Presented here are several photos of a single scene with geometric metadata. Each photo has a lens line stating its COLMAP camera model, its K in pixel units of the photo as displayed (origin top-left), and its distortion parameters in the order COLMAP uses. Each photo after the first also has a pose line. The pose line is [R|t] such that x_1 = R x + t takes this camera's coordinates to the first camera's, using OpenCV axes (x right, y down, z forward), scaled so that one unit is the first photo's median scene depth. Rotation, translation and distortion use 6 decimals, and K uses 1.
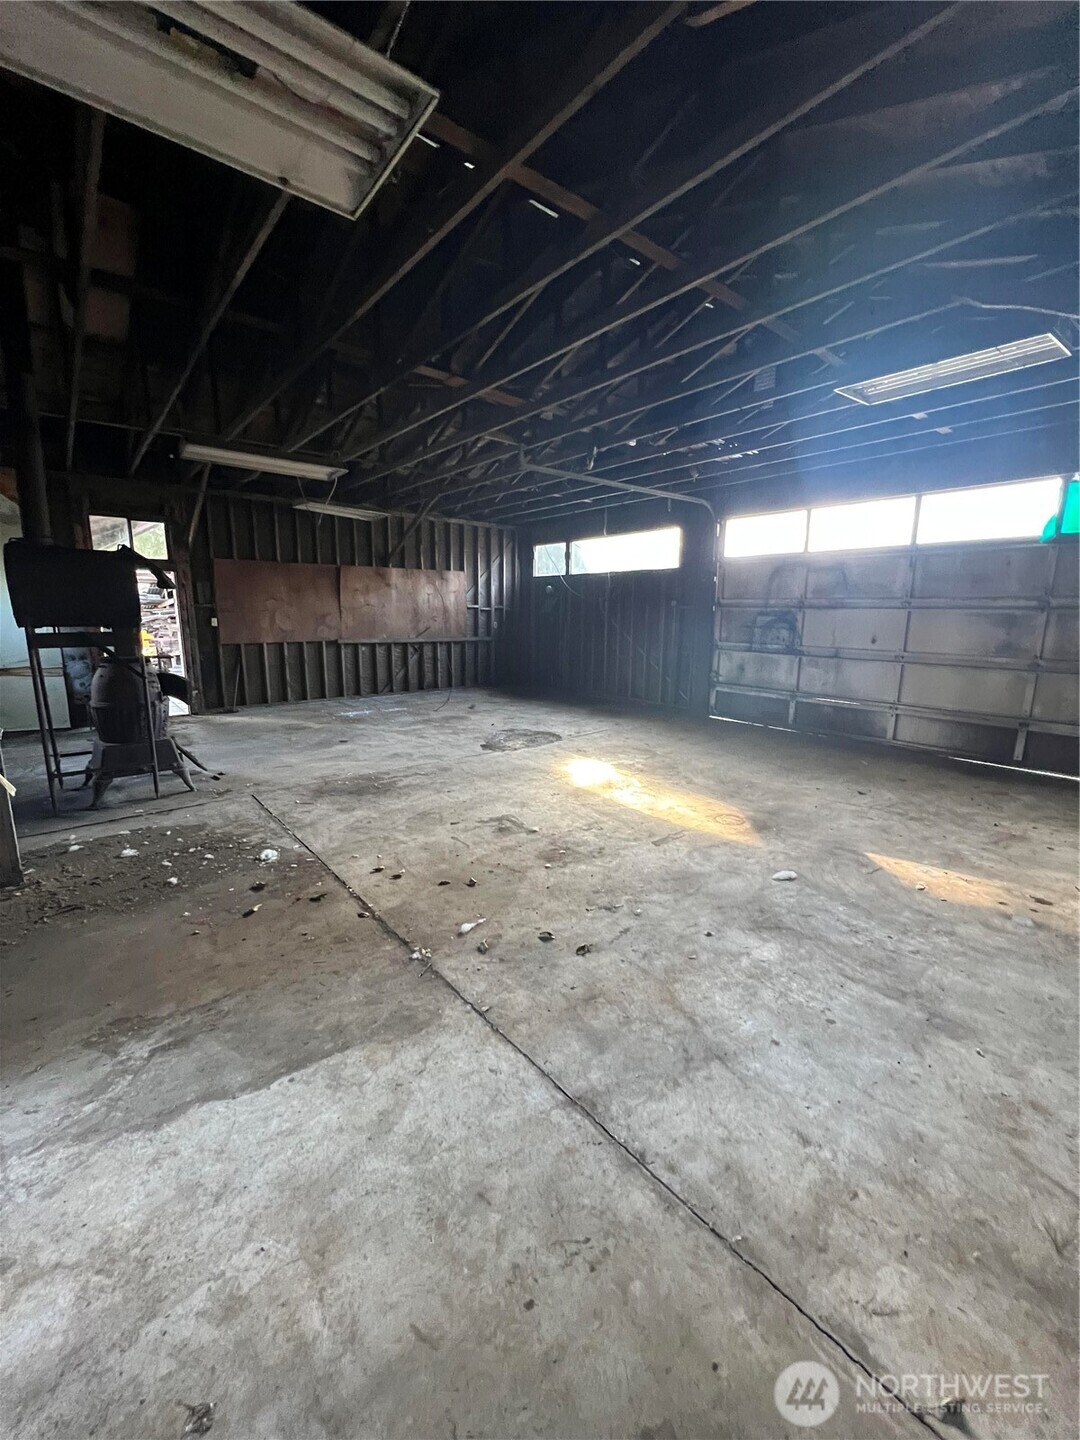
lens RADIAL K [[575.4, 0, 538.6], [0, 575.4, 717.3], [0, 0, 1]] dist [-0.000016, -0.000059]
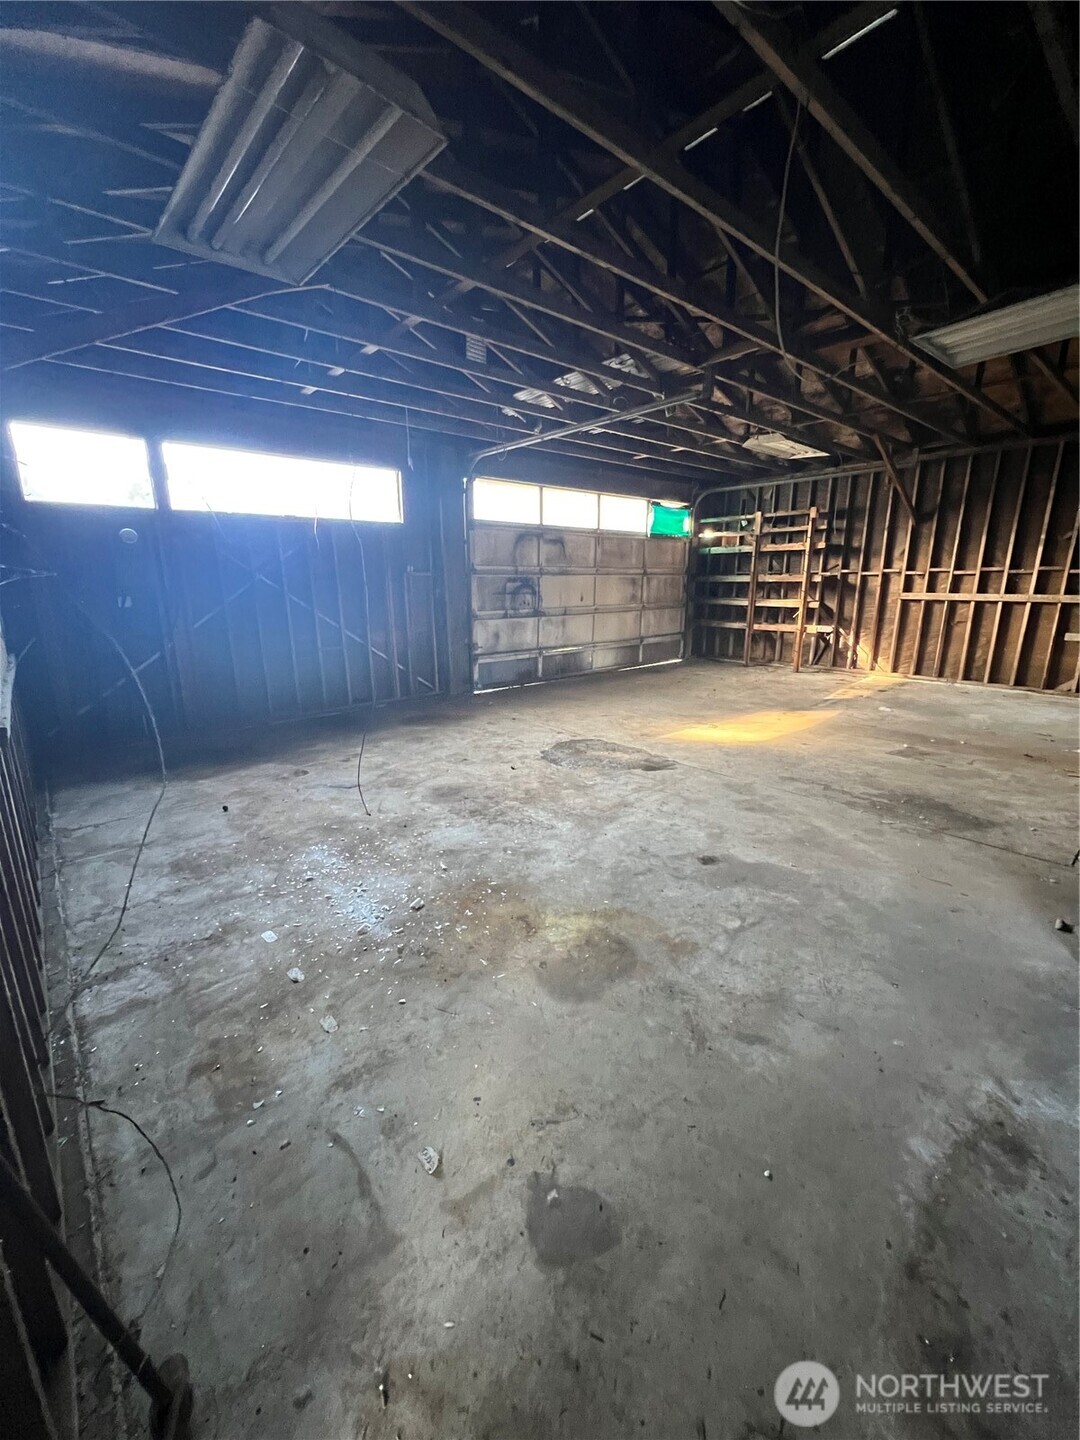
lens RADIAL K [[575.4, 0, 535.3], [0, 575.4, 720.2], [0, 0, 1]] dist [-0.000016, -0.000059]
pose [[-0.023106, -0.247602, 0.968586, -0.719916], [0.189032, 0.950286, 0.247433, -0.199676], [-0.981699, 0.188811, 0.024847, 1.037821]]
